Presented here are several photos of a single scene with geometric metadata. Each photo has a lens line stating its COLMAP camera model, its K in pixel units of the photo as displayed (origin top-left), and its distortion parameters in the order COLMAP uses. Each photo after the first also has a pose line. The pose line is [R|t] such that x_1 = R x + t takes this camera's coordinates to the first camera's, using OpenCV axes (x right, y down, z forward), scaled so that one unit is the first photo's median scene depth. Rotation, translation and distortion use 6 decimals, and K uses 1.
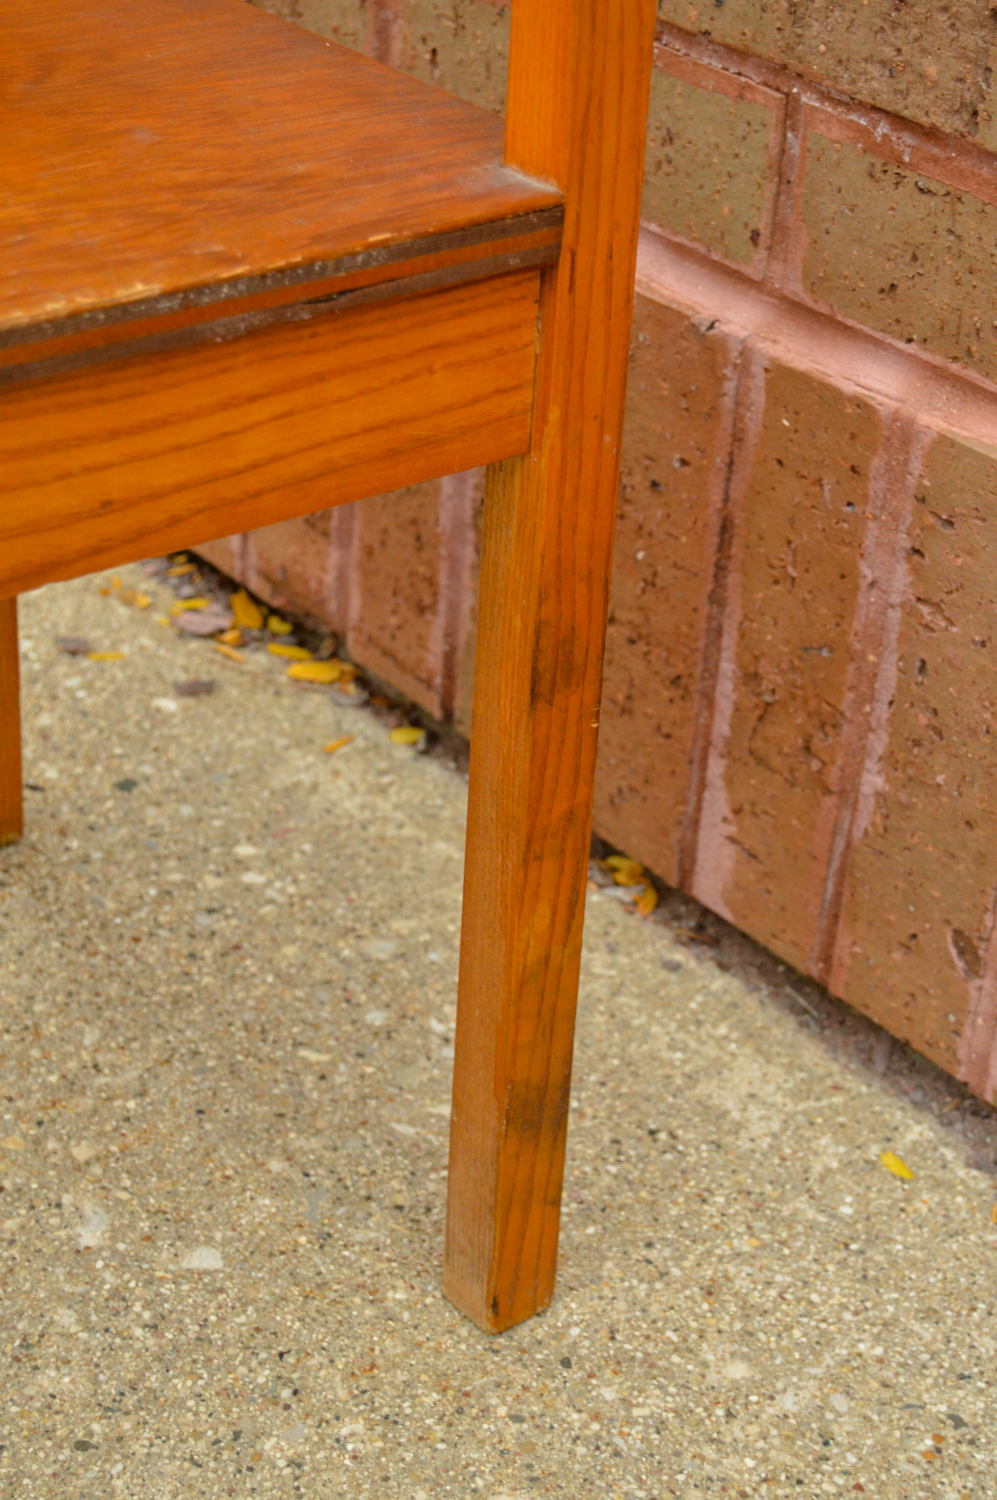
lens RADIAL K [[2894.5, 0, 498.1], [0, 2894.5, 749.8], [0, 0, 1]] dist [-0.029325, 0.000000]
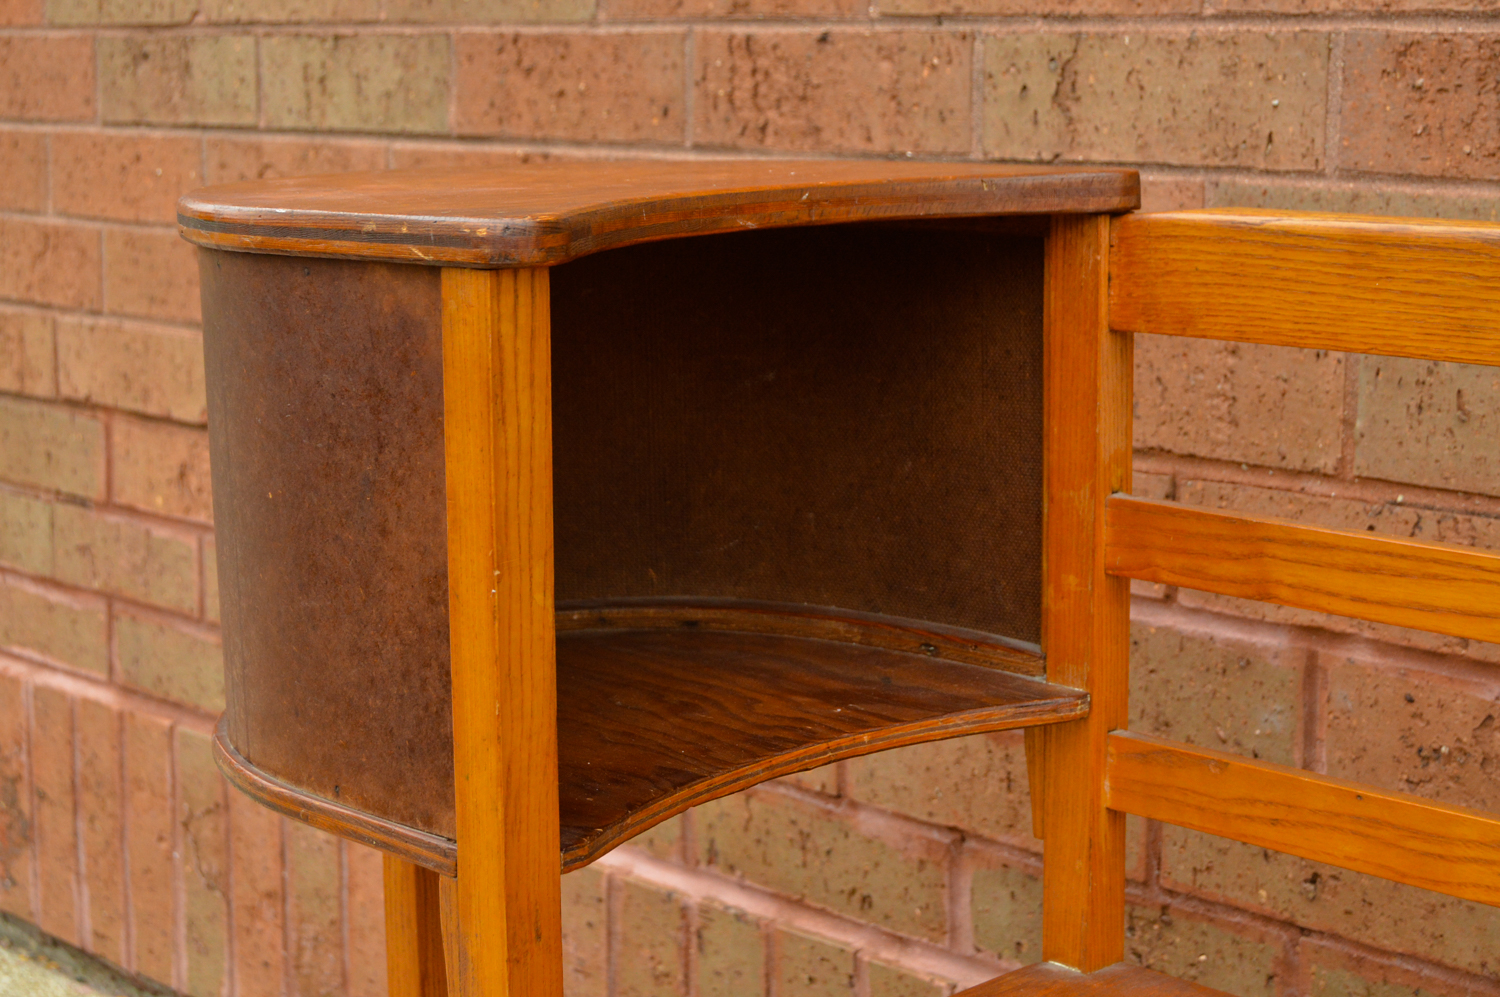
lens RADIAL K [[2669.9, 0, 761.6], [0, 2669.9, 499.9], [0, 0, 1]] dist [-0.031874, 0.000000]
pose [[0.991895, -0.079973, 0.098731, -0.447804], [0.108153, 0.939250, -0.325748, -0.109232], [-0.066682, 0.333786, 0.940287, -0.248391]]
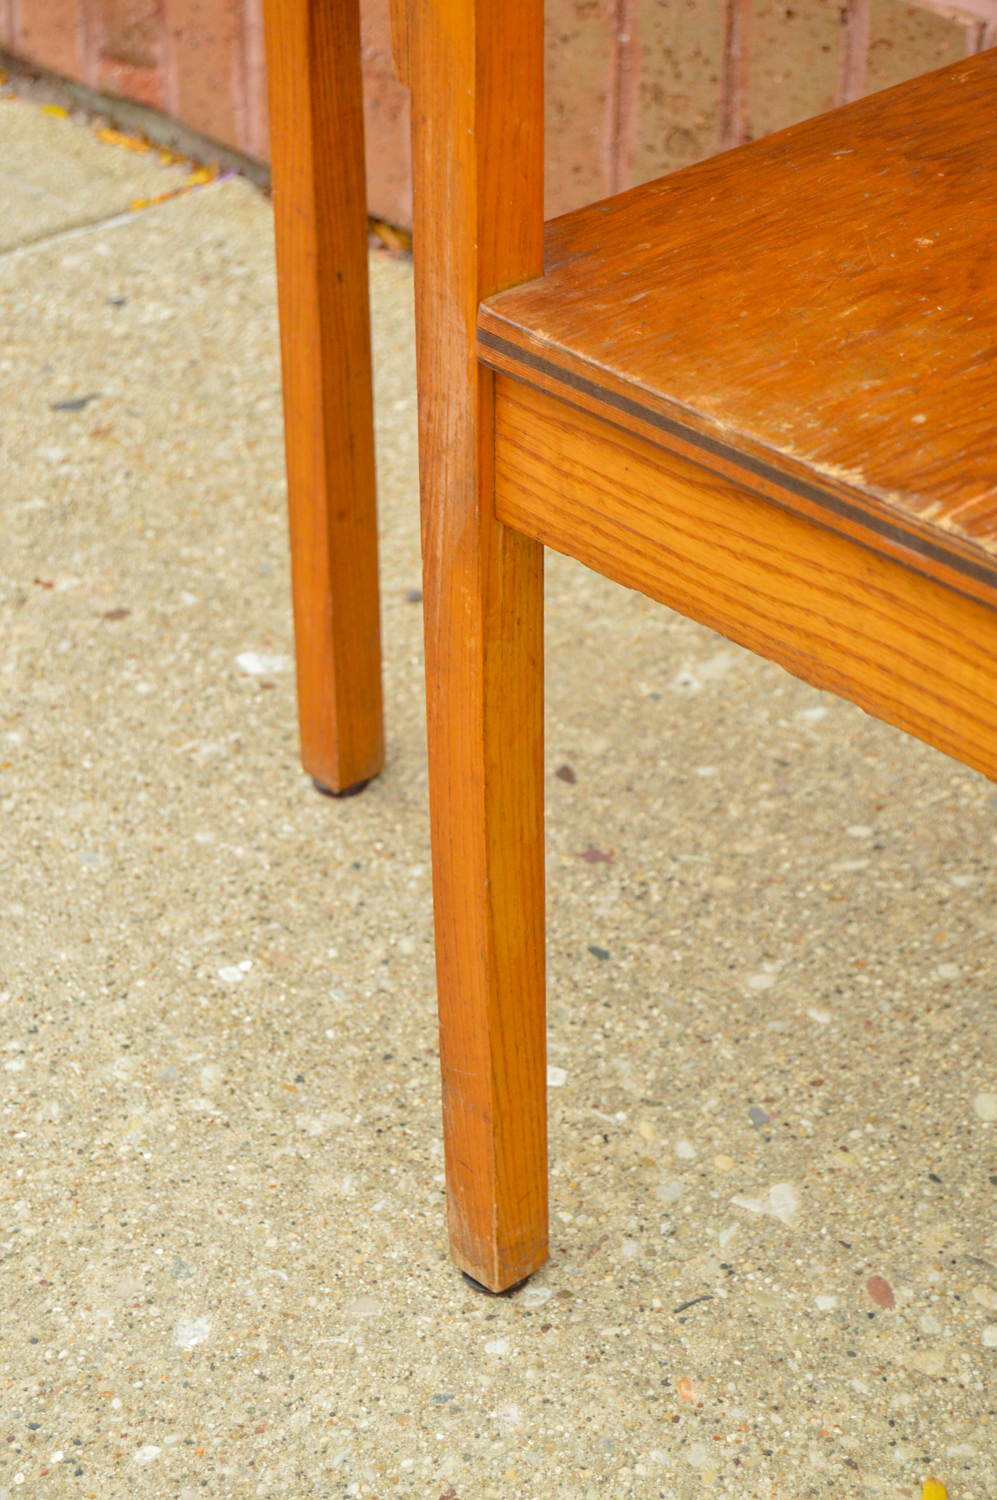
lens RADIAL K [[3366.2, 0, 500.3], [0, 3366.2, 753.3], [0, 0, 1]] dist [-0.015846, 0.000000]
pose [[0.995335, -0.090497, 0.033439, -0.499299], [0.088510, 0.994456, 0.056775, -0.120012], [-0.038392, -0.053550, 0.997827, -0.195049]]
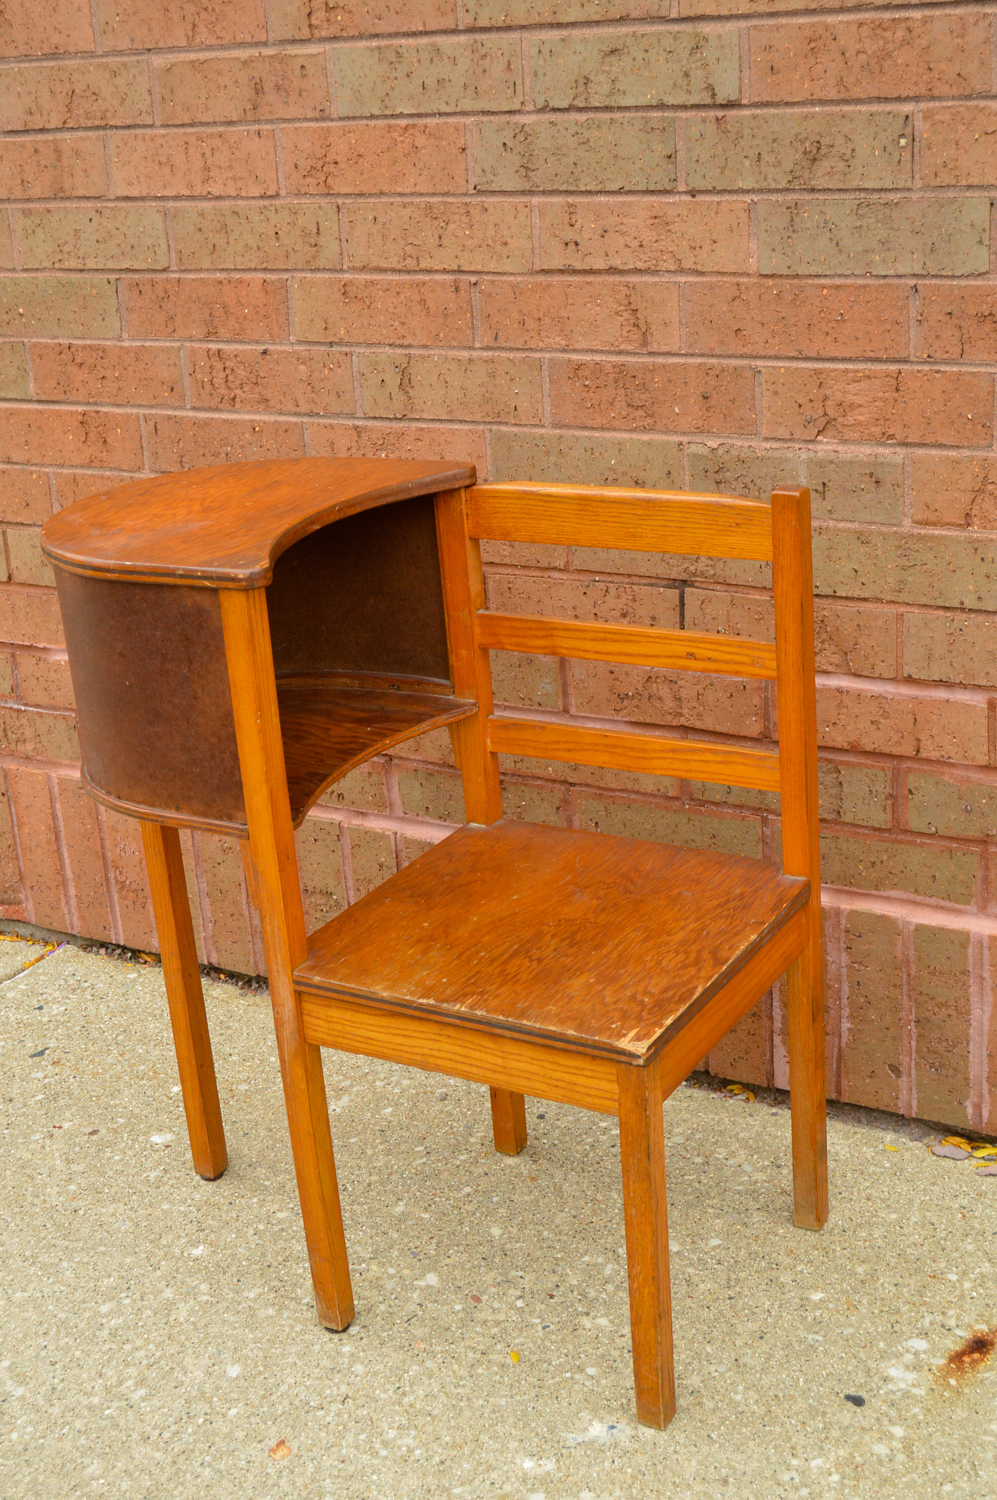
lens RADIAL K [[2108.4, 0, 512.4], [0, 2108.4, 720.0], [0, 0, 1]] dist [-0.045491, 0.000000]
pose [[0.923160, -0.240027, 0.300270, -0.783430], [0.288865, 0.948520, -0.129875, -0.108274], [-0.253639, 0.206633, 0.944971, -1.058264]]
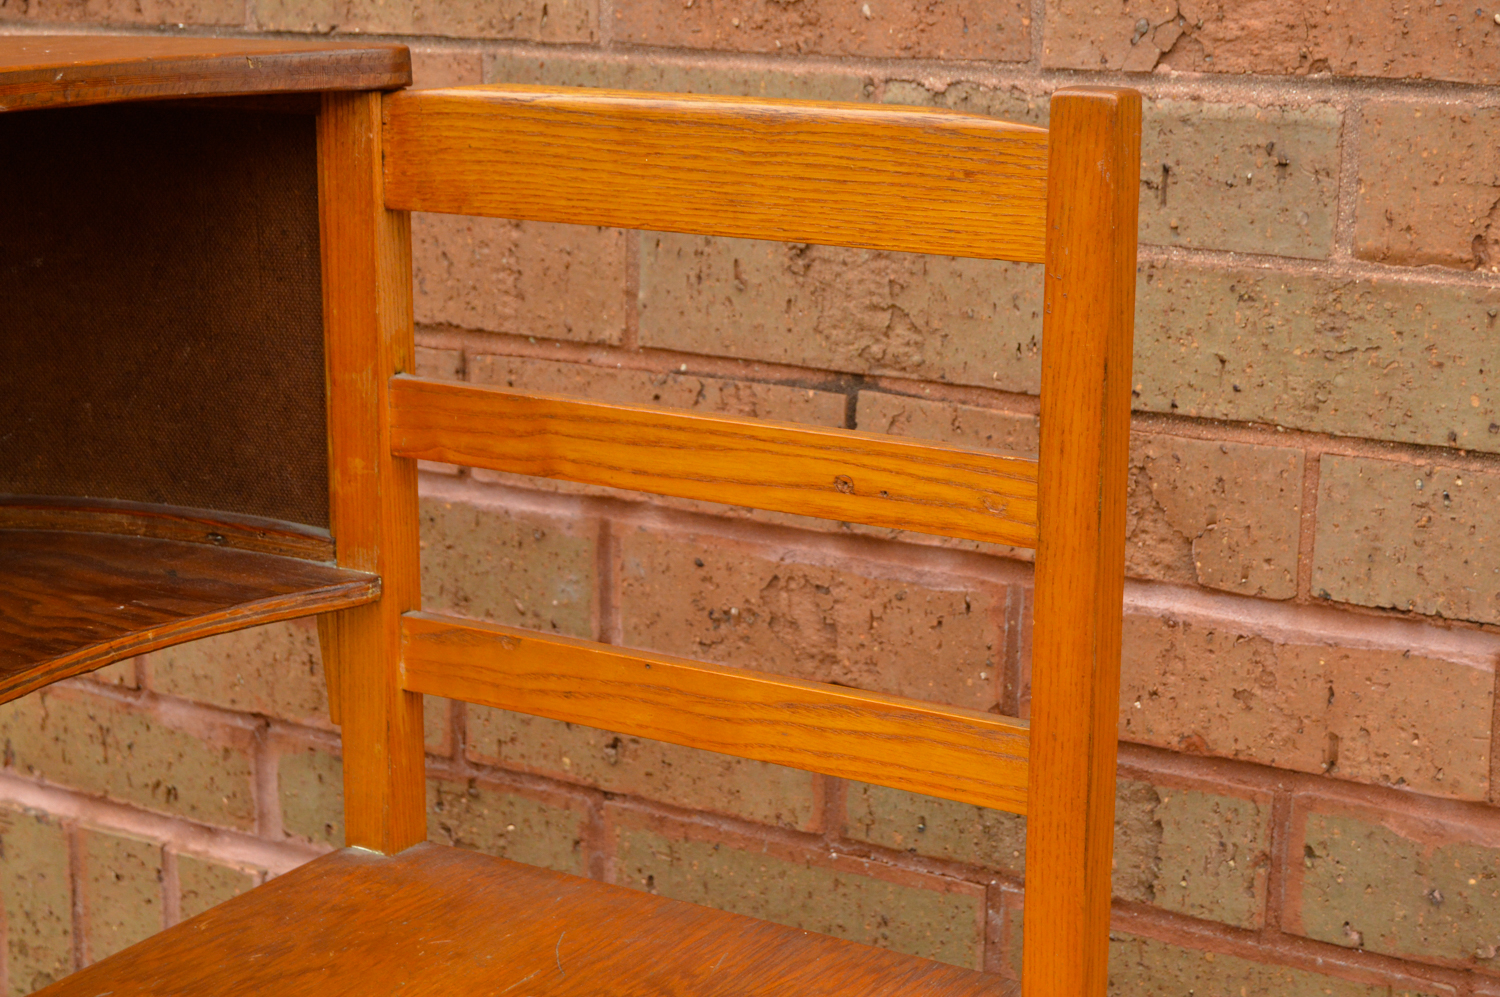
lens RADIAL K [[2669.9, 0, 763.6], [0, 2669.9, 501.7], [0, 0, 1]] dist [-0.031874, 0.000000]
pose [[0.932400, -0.129233, 0.337533, -0.428237], [0.216335, 0.947674, -0.234761, -0.117438], [-0.289533, 0.291911, 0.911569, -0.246054]]
